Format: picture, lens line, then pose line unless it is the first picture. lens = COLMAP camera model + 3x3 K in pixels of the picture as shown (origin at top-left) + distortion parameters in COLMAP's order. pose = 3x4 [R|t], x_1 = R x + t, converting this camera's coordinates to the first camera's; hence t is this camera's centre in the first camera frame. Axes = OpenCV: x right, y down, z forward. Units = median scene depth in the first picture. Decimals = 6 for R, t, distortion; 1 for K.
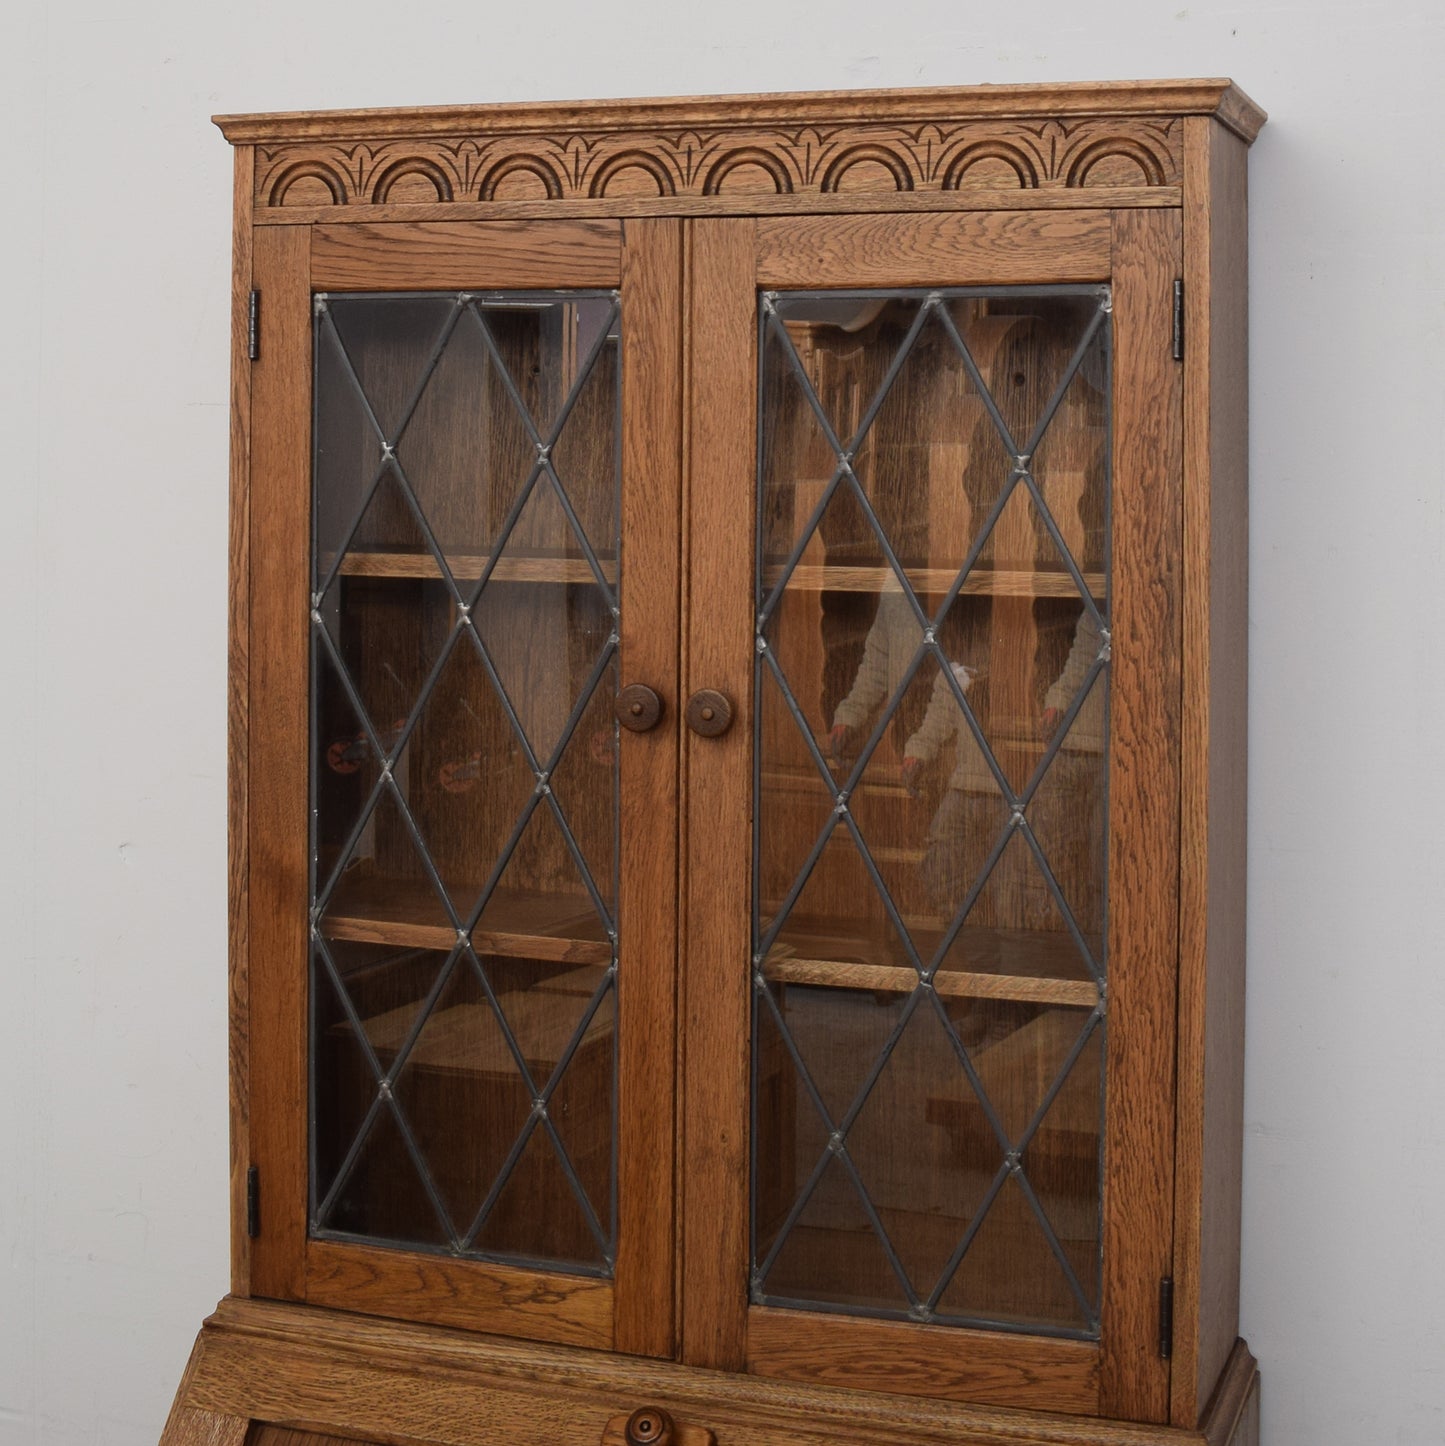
lens RADIAL K [[2503.0, 0, 723.4], [0, 2503.0, 394.8], [0, 0, 1]] dist [-0.087523, -0.015052]
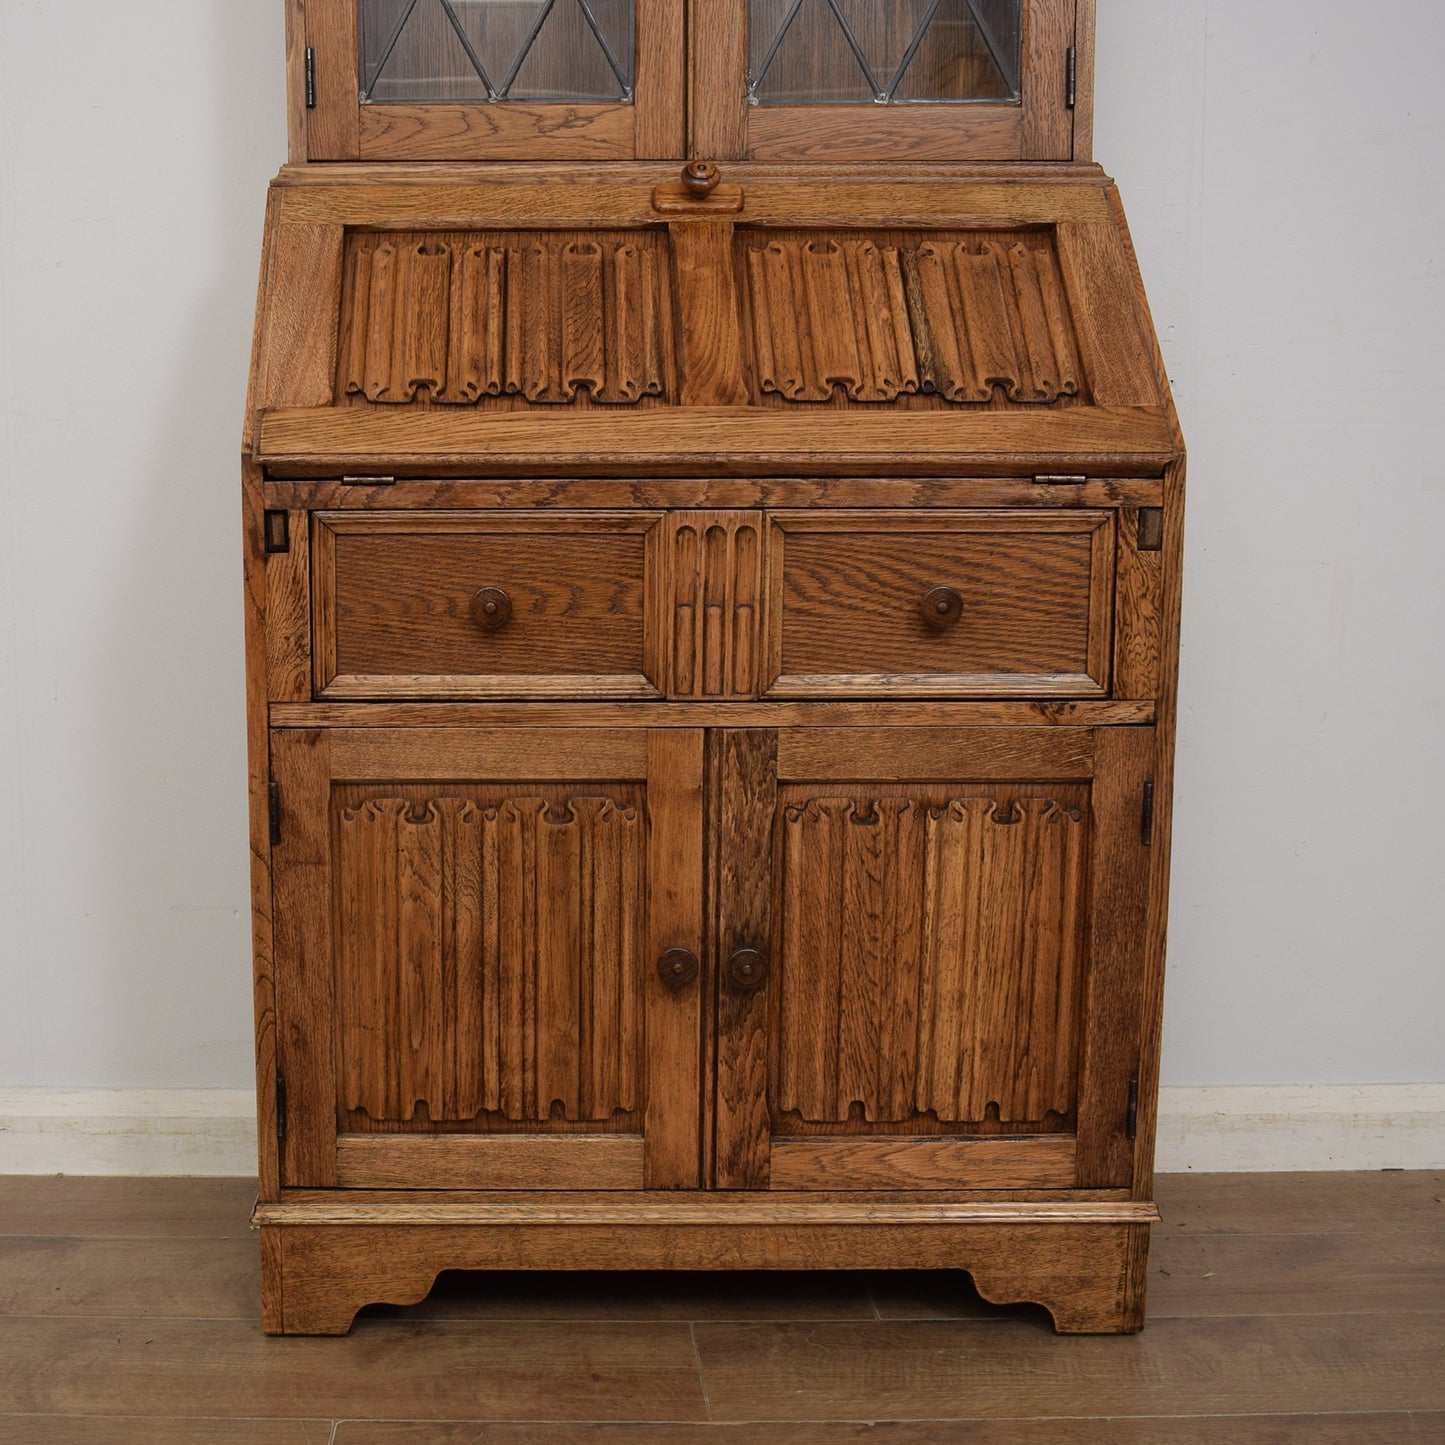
lens RADIAL K [[1995.3, 0, 472.9], [0, 1995.3, 784.1], [0, 0, 1]] dist [-0.091882, 0.005423]
pose [[0.950159, -0.063173, 0.305297, -0.456778], [0.009735, 0.984789, 0.173479, 0.532086], [-0.311612, -0.161860, 0.936322, 0.028516]]
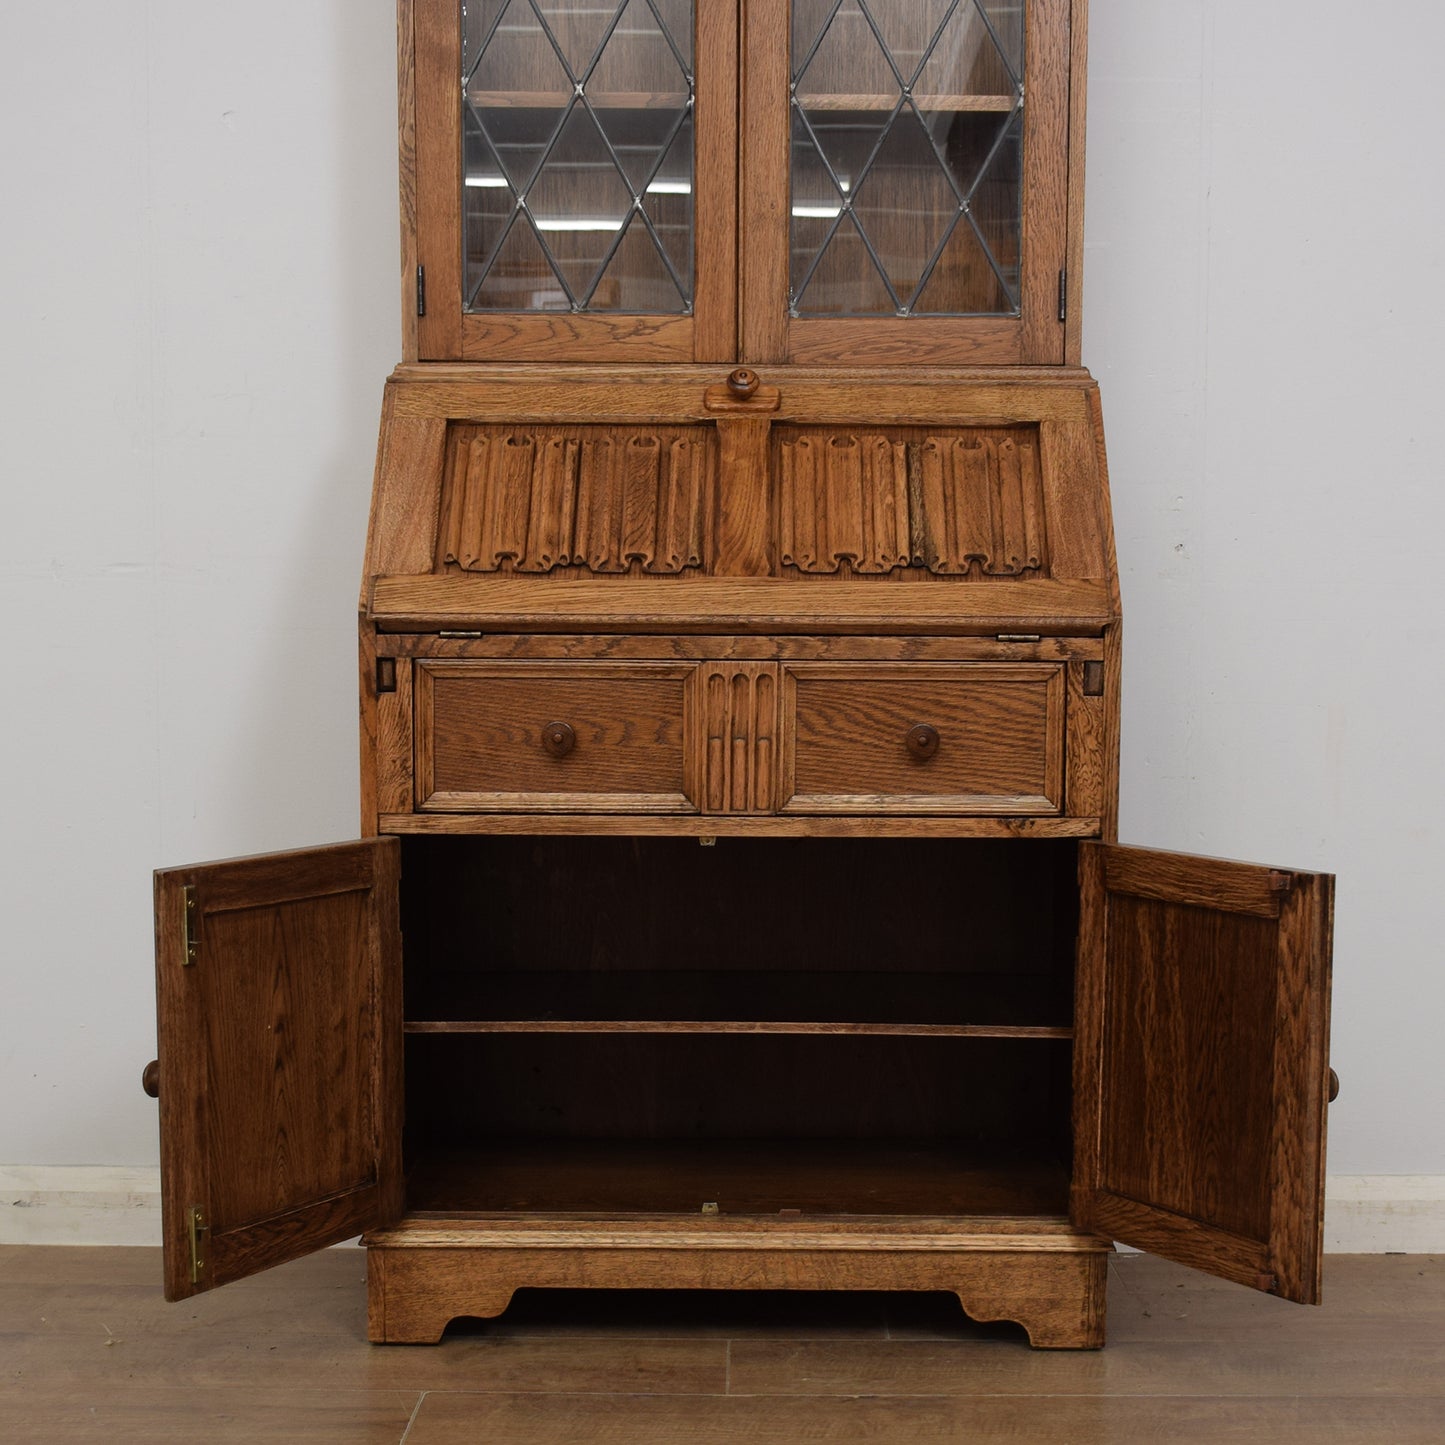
lens RADIAL K [[2653.4, 0, 727.1], [0, 2653.4, 940.8], [0, 0, 1]] dist [-0.068741, -0.085518]
pose [[0.946549, -0.049521, 0.318736, -0.560578], [-0.001262, 0.987569, 0.157182, 0.487552], [-0.322558, -0.149182, 0.934720, -0.565682]]
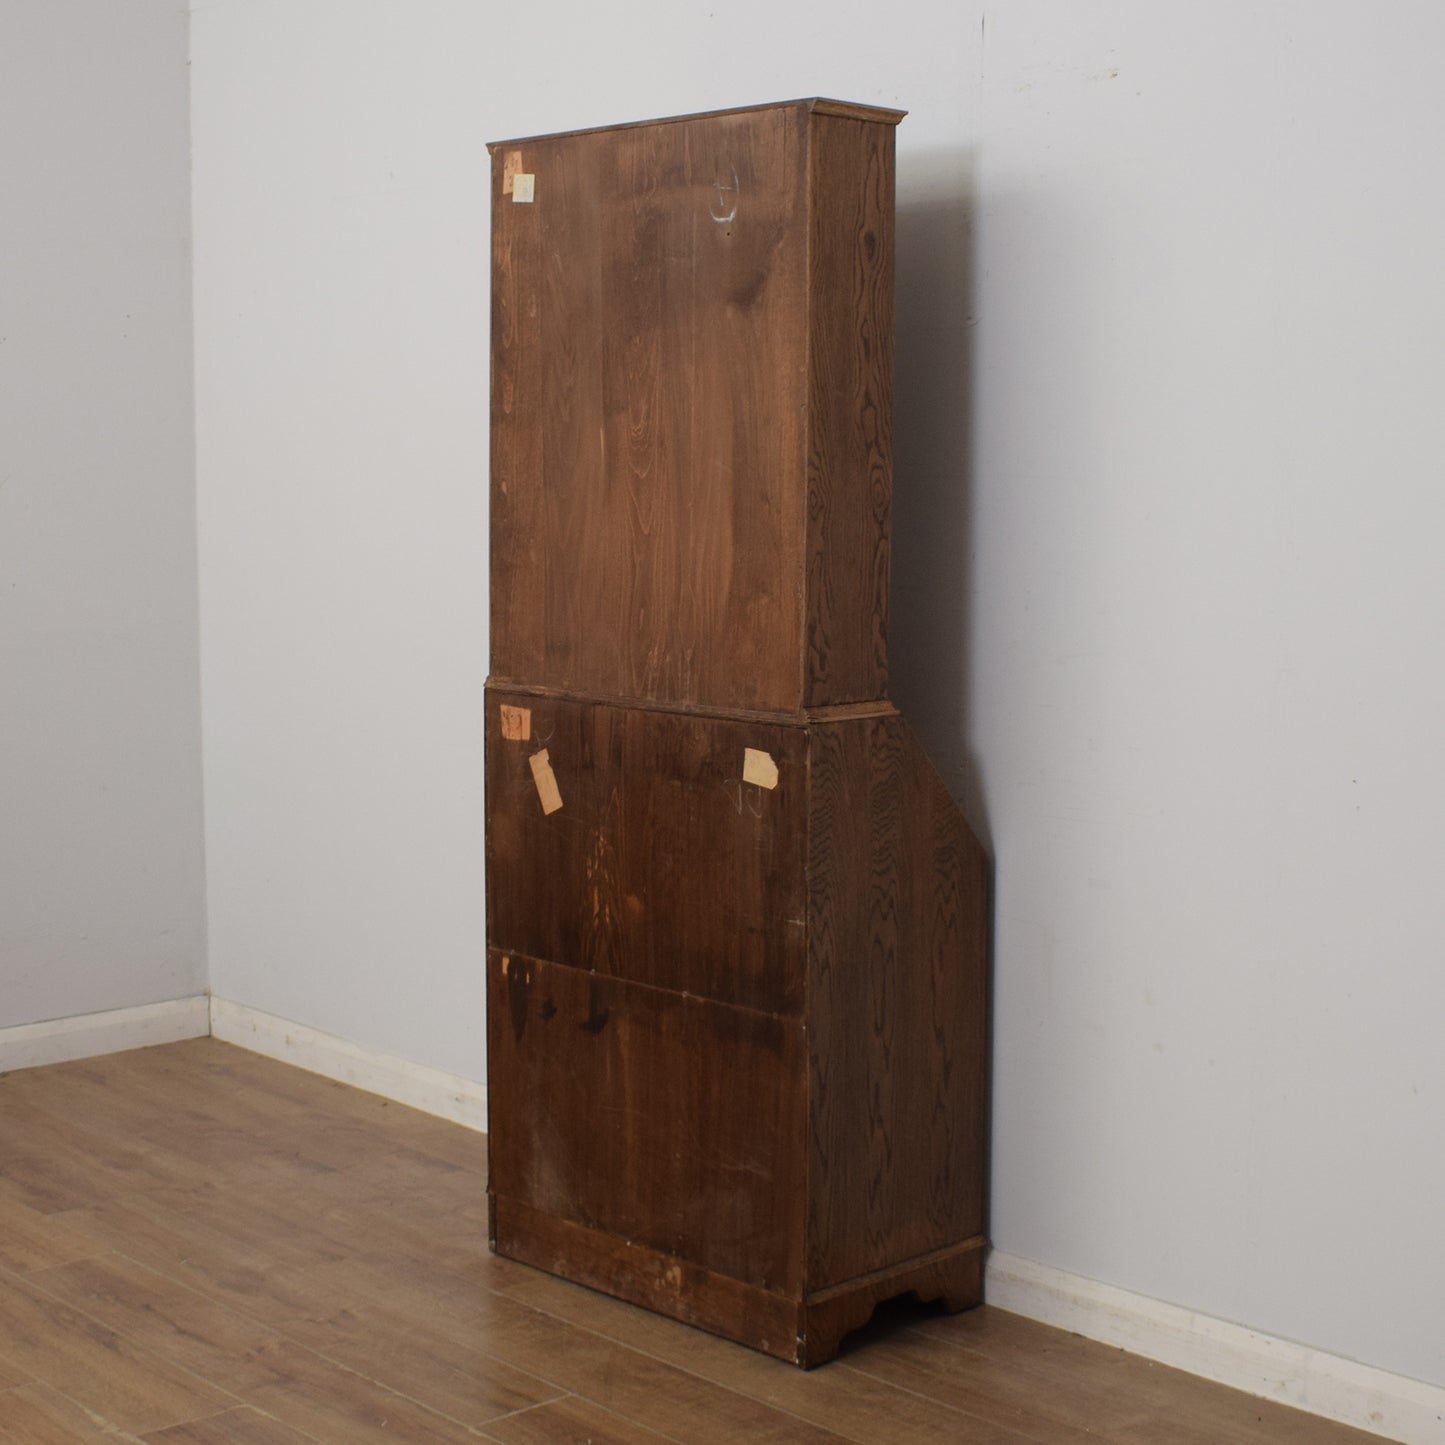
lens RADIAL K [[2435.6, 0, 719.3], [0, 2435.6, 723.0], [0, 0, 1]] dist [-0.085267, -0.087471]
pose [[0.886858, 0.048148, -0.459526, 1.140752], [0.014548, 0.991152, 0.131929, 0.124003], [0.461813, -0.123687, 0.878311, -1.099184]]
